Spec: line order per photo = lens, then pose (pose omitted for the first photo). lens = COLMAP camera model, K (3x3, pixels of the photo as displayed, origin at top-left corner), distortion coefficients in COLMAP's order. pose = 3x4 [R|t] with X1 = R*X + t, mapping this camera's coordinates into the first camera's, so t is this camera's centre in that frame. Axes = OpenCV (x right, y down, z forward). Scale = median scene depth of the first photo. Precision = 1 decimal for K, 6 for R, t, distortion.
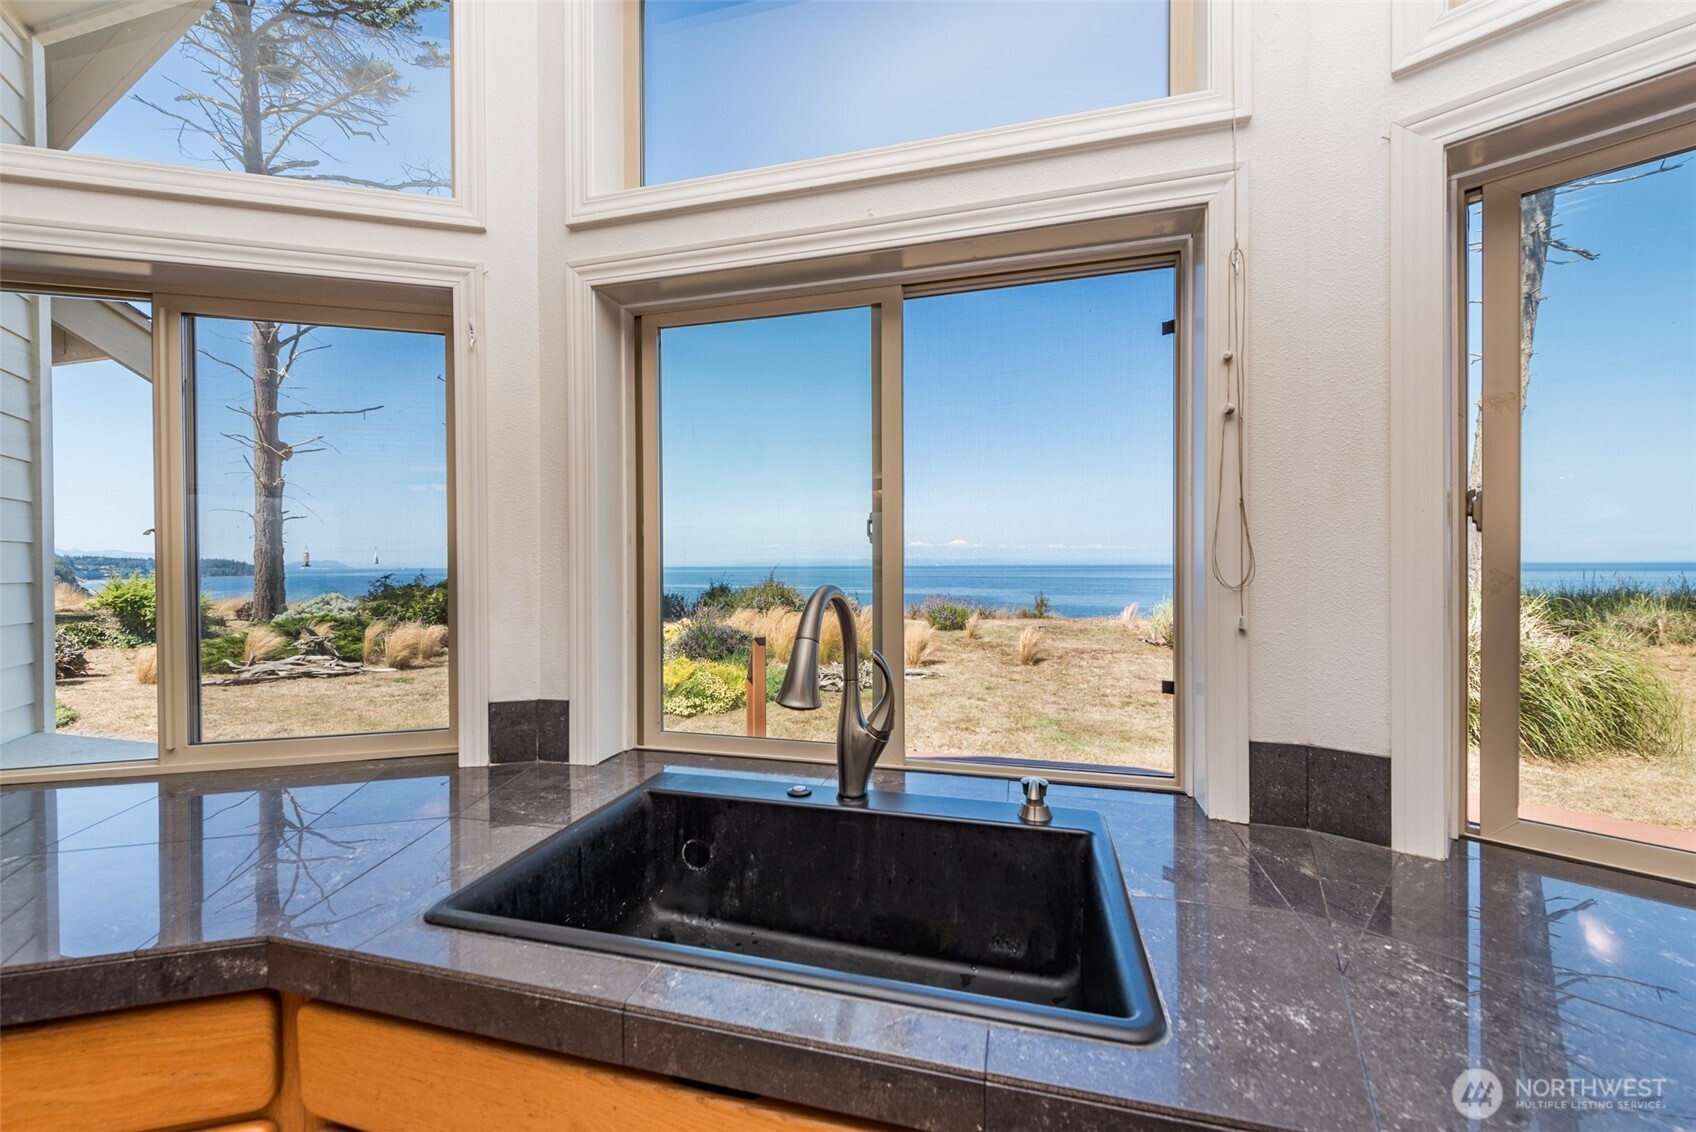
lens RADIAL K [[668.9, 0, 847.3], [0, 668.9, 570.2], [0, 0, 1]] dist [0.014597, -0.005687]
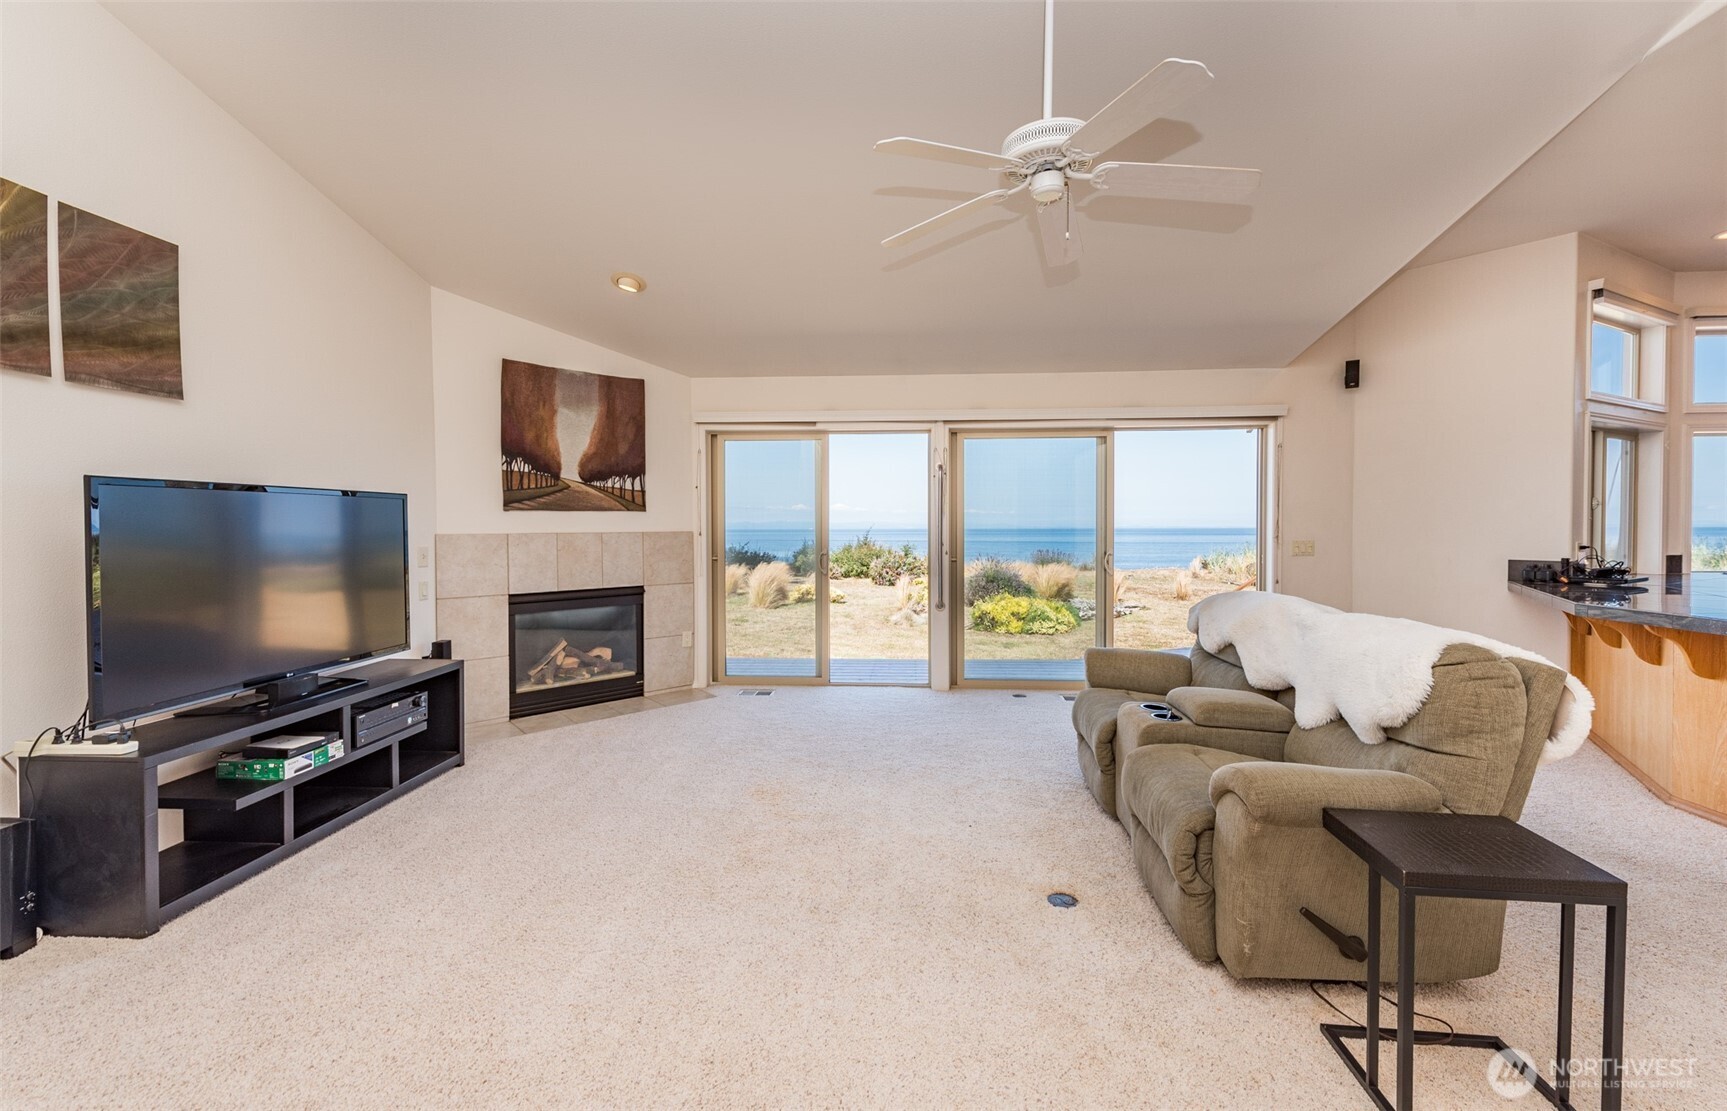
lens RADIAL K [[685.1, 0, 864.1], [0, 685.1, 539.6], [0, 0, 1]] dist [0.000782, -0.000556]
pose [[0.979471, -0.003248, 0.201560, -0.606316], [0.001323, 0.999952, 0.009685, 0.009068], [-0.201582, -0.009219, 0.979428, -0.185504]]
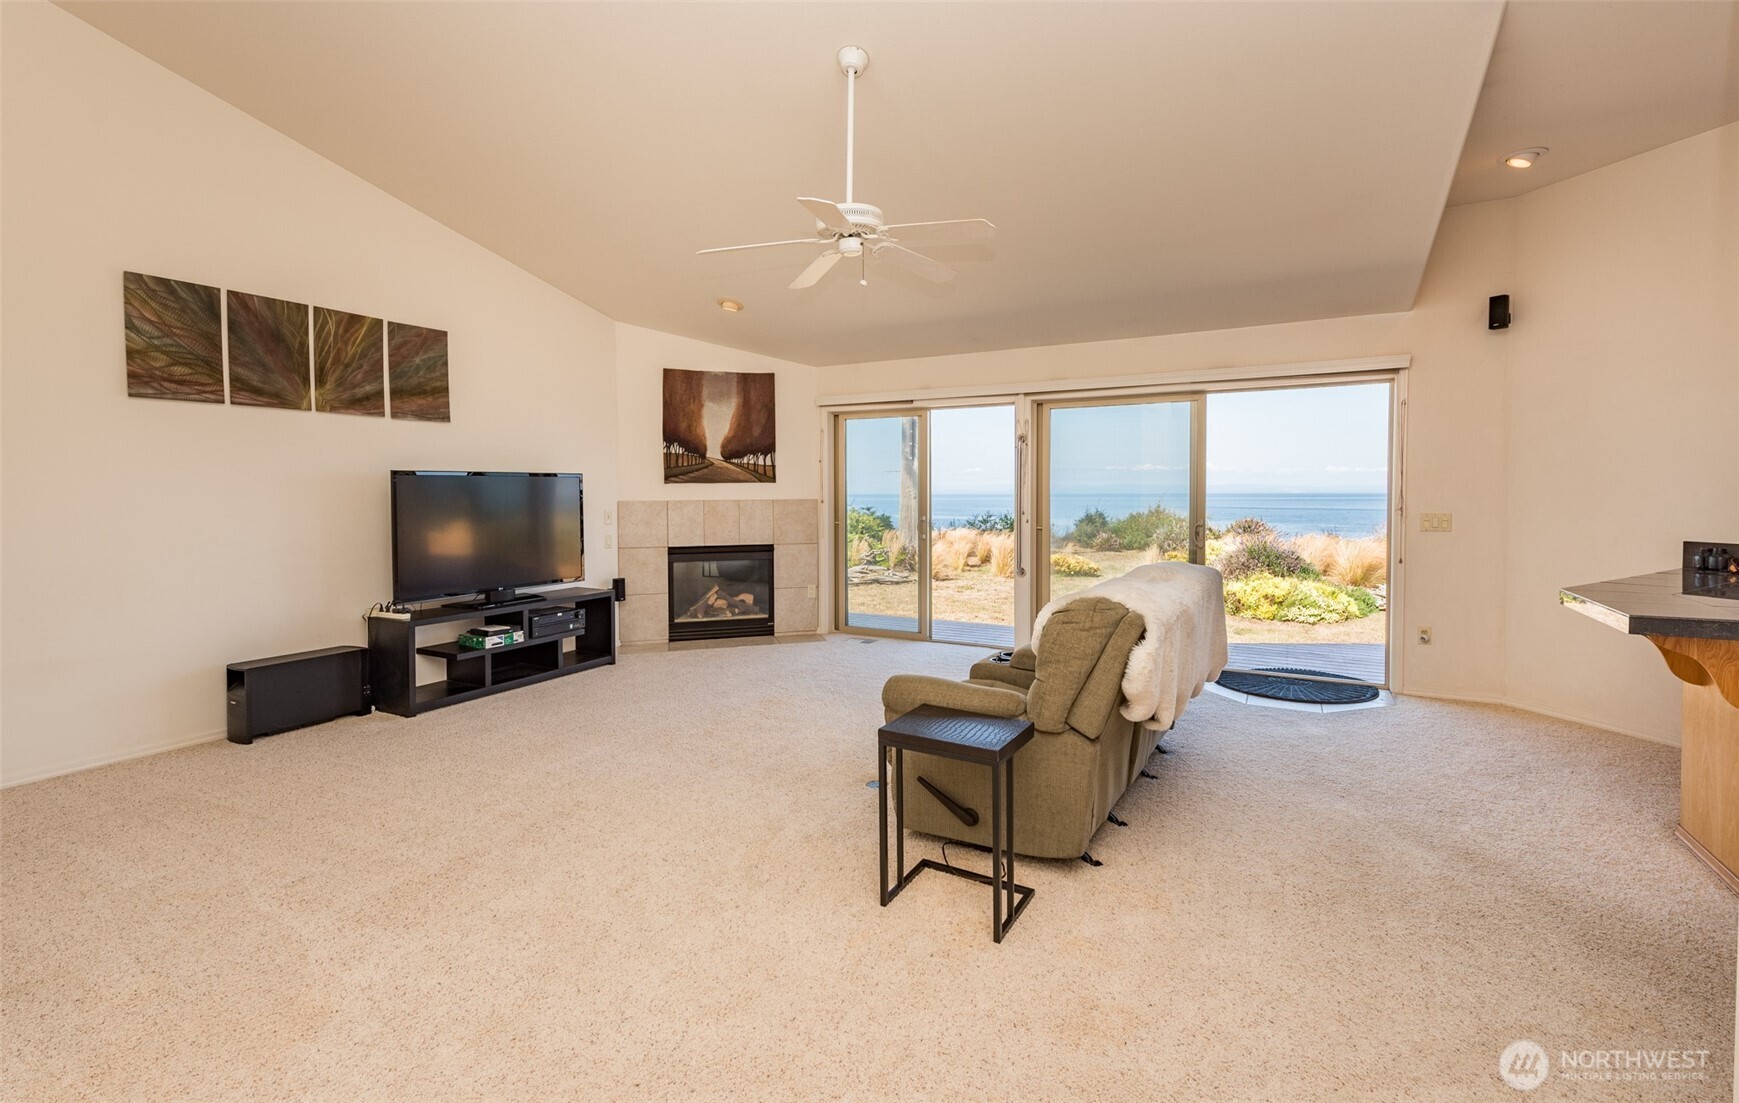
lens RADIAL K [[768.1, 0, 872.7], [0, 768.1, 513.5], [0, 0, 1]] dist [0.004374, 0.000262]
pose [[0.972145, 0.006999, -0.234274, -0.447121], [-0.002211, 0.999783, 0.020697, 0.006584], [0.234368, -0.019602, 0.971950, -0.283645]]
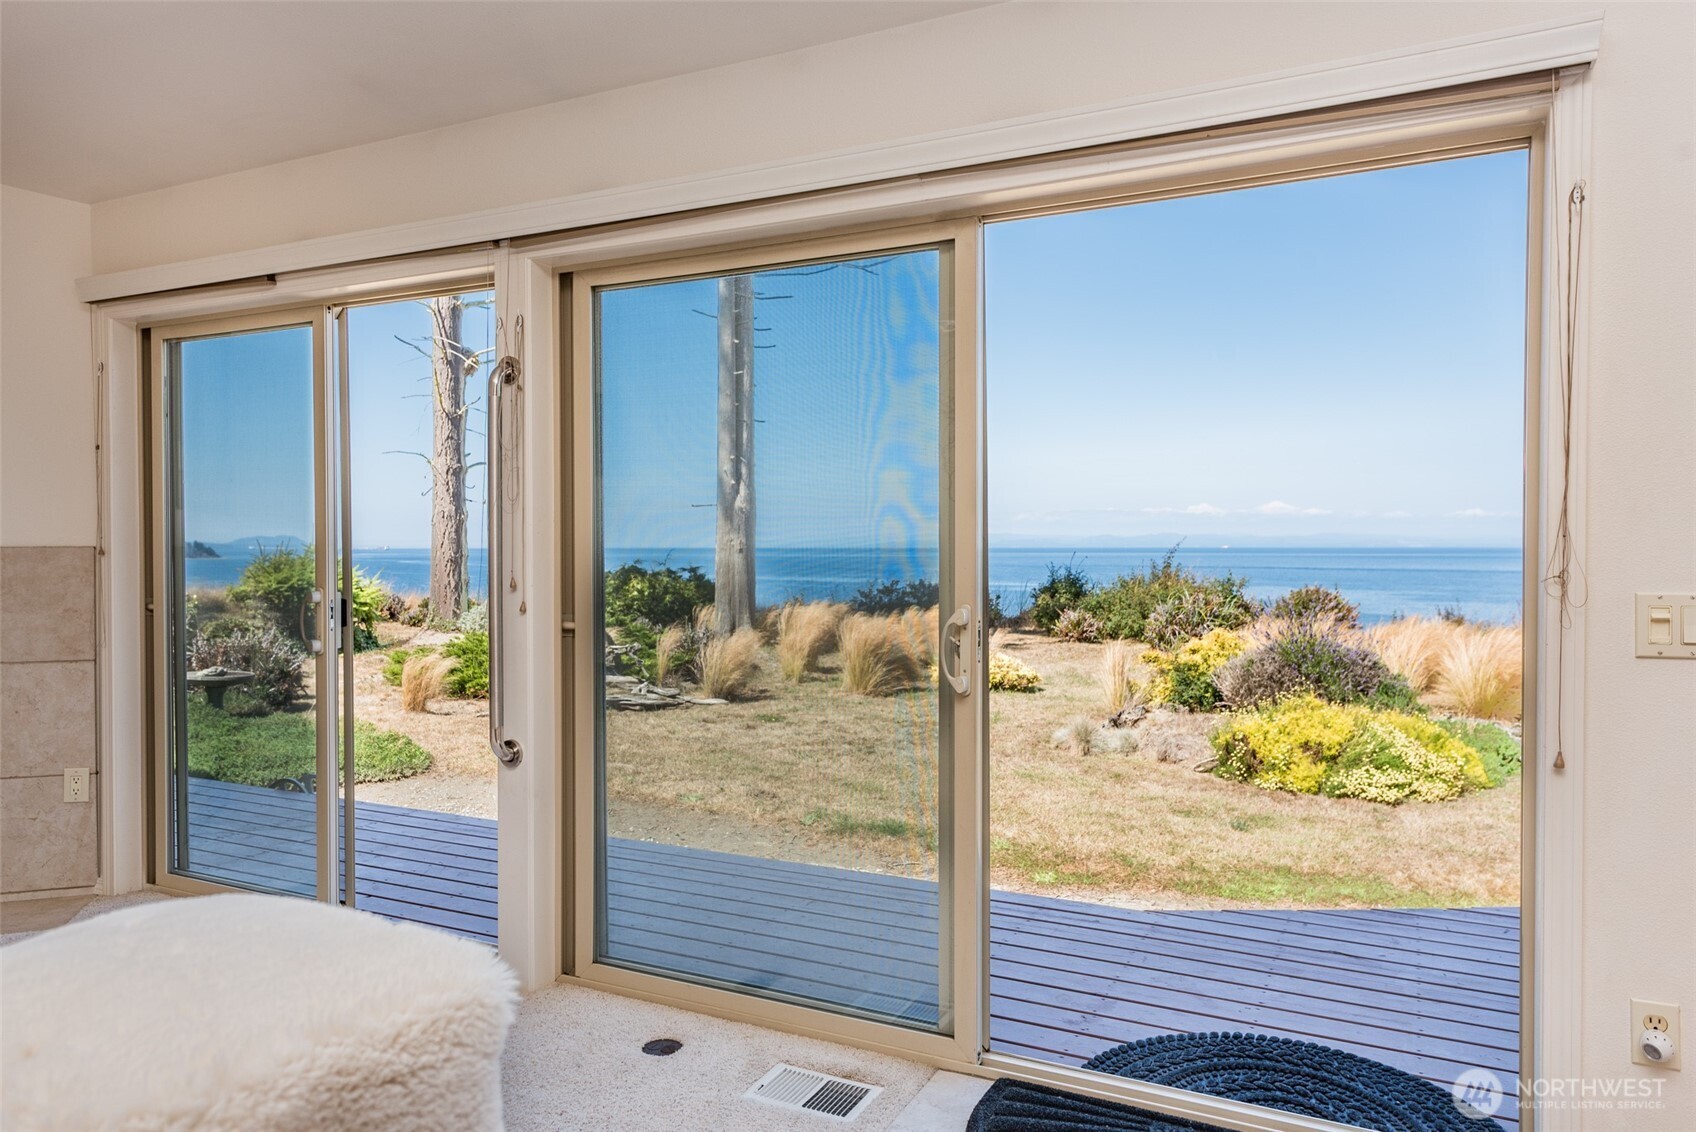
lens RADIAL K [[1136.8, 0, 840.5], [0, 1136.8, 563.2], [0, 0, 1]] dist [0.022767, -0.002711]
pose [[0.979918, 0.006859, -0.199284, -0.342798], [-0.005049, 0.999941, 0.009587, 0.008636], [0.199338, -0.008388, 0.979895, -0.011048]]
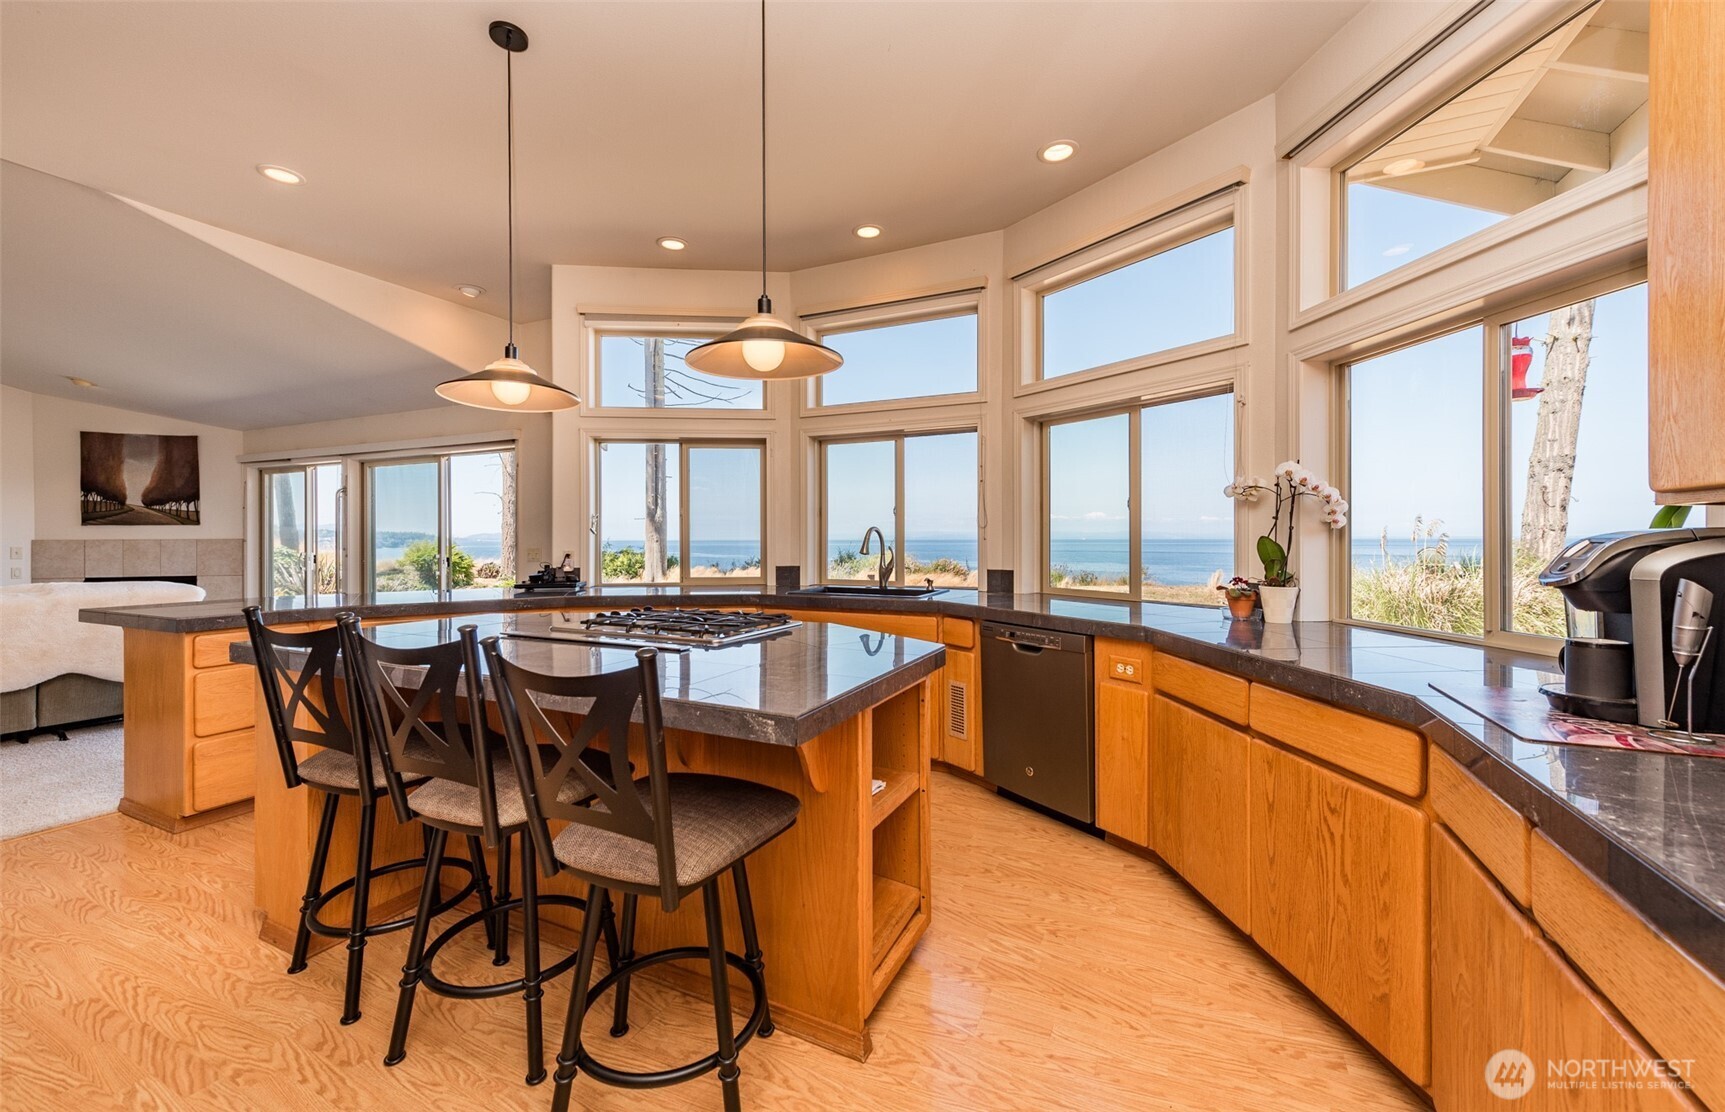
lens RADIAL K [[684.3, 0, 863.1], [0, 684.3, 540.1], [0, 0, 1]] dist [0.000782, -0.000556]
pose [[0.987179, 0.002755, -0.159591, 0.048891], [-0.003489, 0.999985, -0.004320, 0.009716], [0.159577, 0.004822, 0.987174, -0.261968]]
